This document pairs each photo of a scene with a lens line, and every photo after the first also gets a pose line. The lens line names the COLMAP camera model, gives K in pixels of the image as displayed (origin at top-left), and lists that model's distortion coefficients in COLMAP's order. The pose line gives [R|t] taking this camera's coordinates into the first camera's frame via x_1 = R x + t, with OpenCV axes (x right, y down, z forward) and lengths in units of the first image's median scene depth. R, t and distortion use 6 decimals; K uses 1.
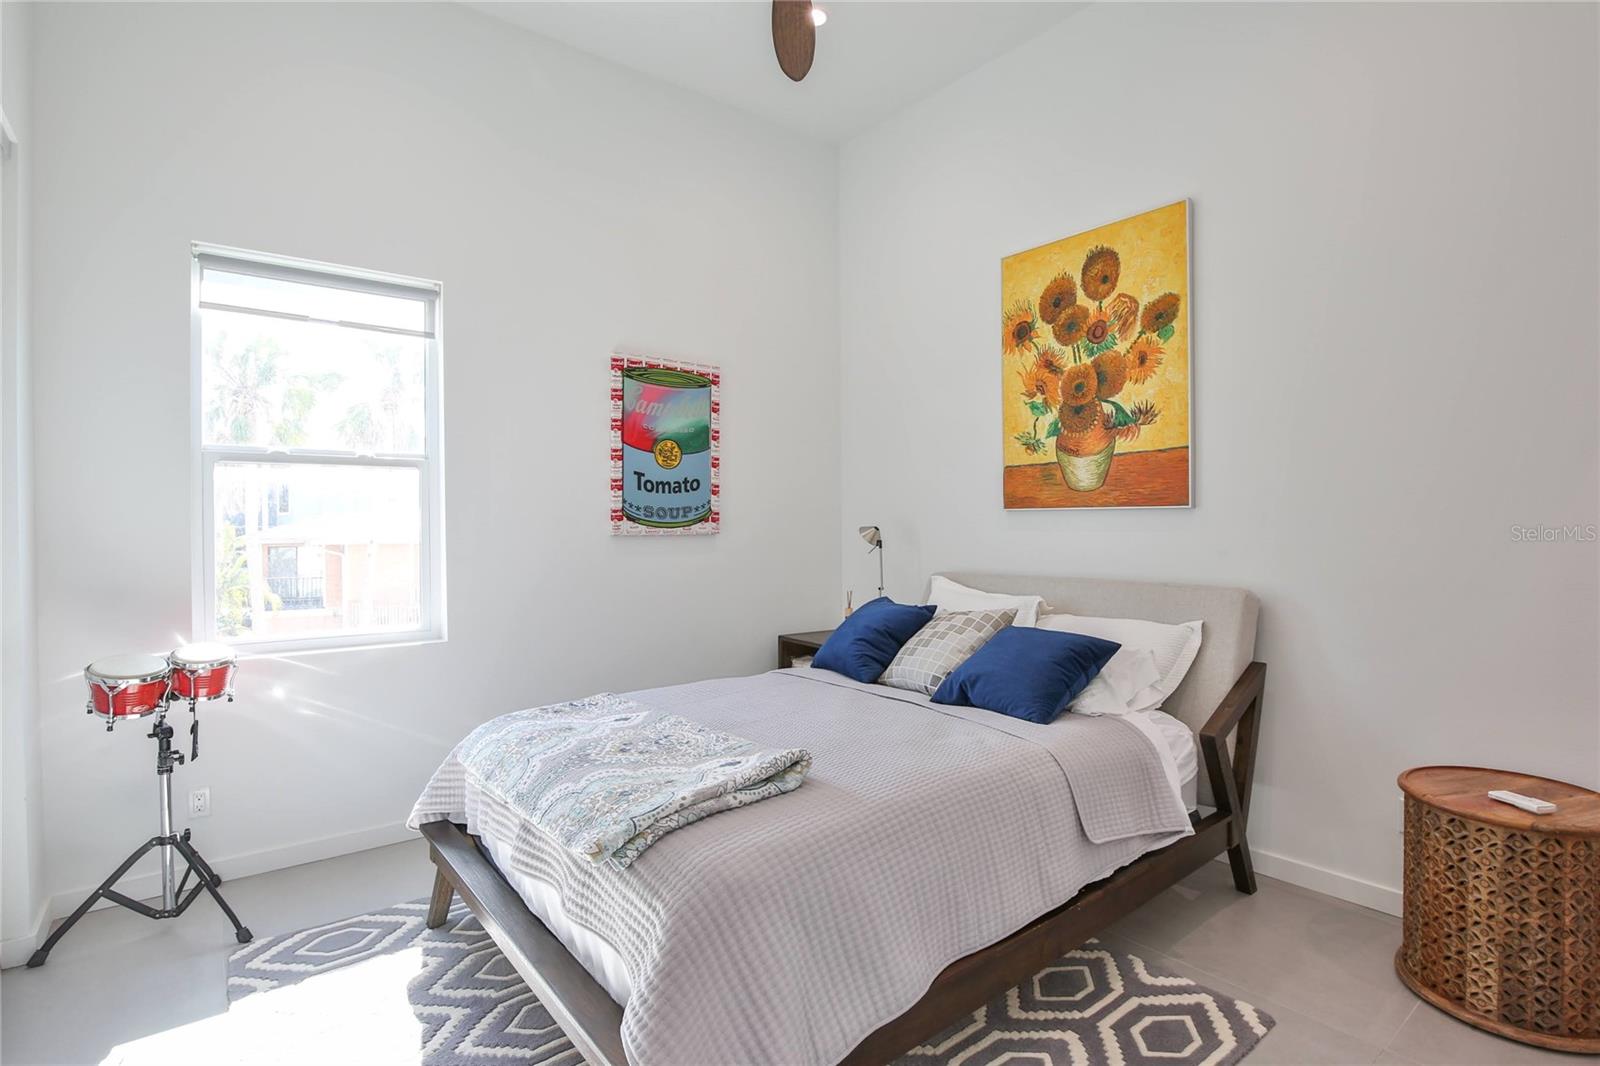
lens RADIAL K [[771.1, 0, 810.1], [0, 771.1, 529.9], [0, 0, 1]] dist [-0.022172, 0.003587]
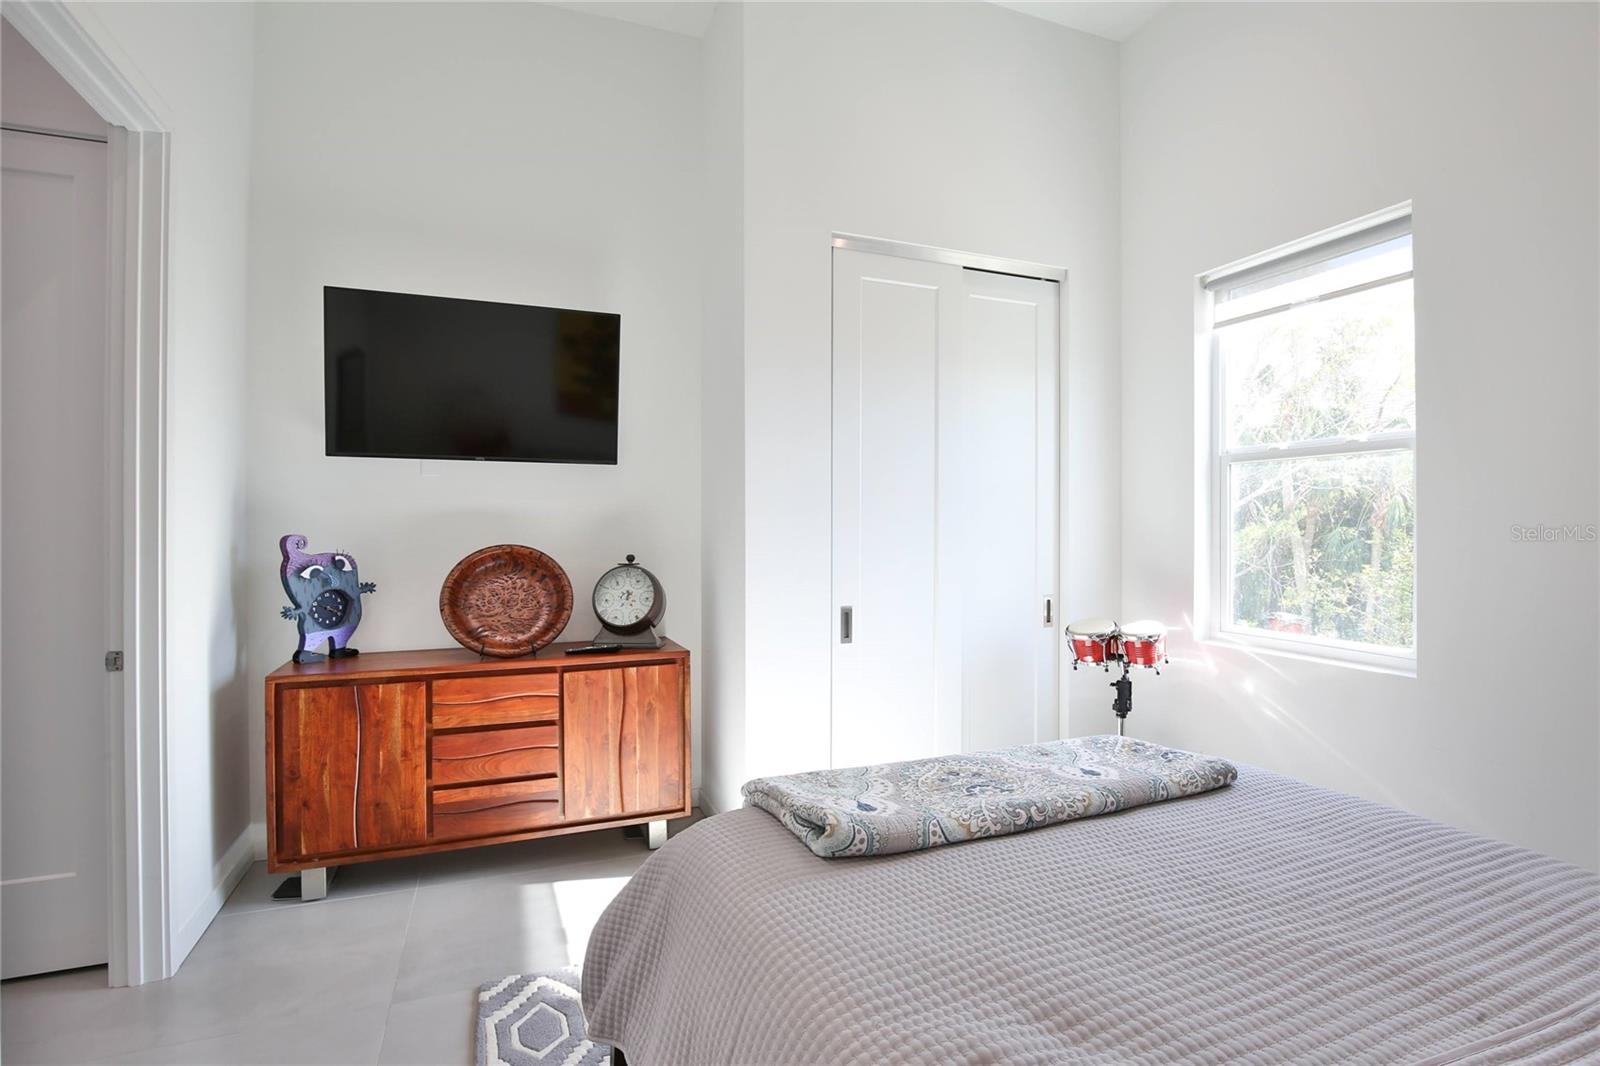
lens RADIAL K [[771.1, 0, 811.1], [0, 771.1, 529.4], [0, 0, 1]] dist [-0.022172, 0.003587]
pose [[-0.252534, 0.014529, -0.967479, 0.512782], [-0.005284, 0.999852, 0.016394, -0.011918], [0.967574, 0.009252, -0.252420, 0.806696]]
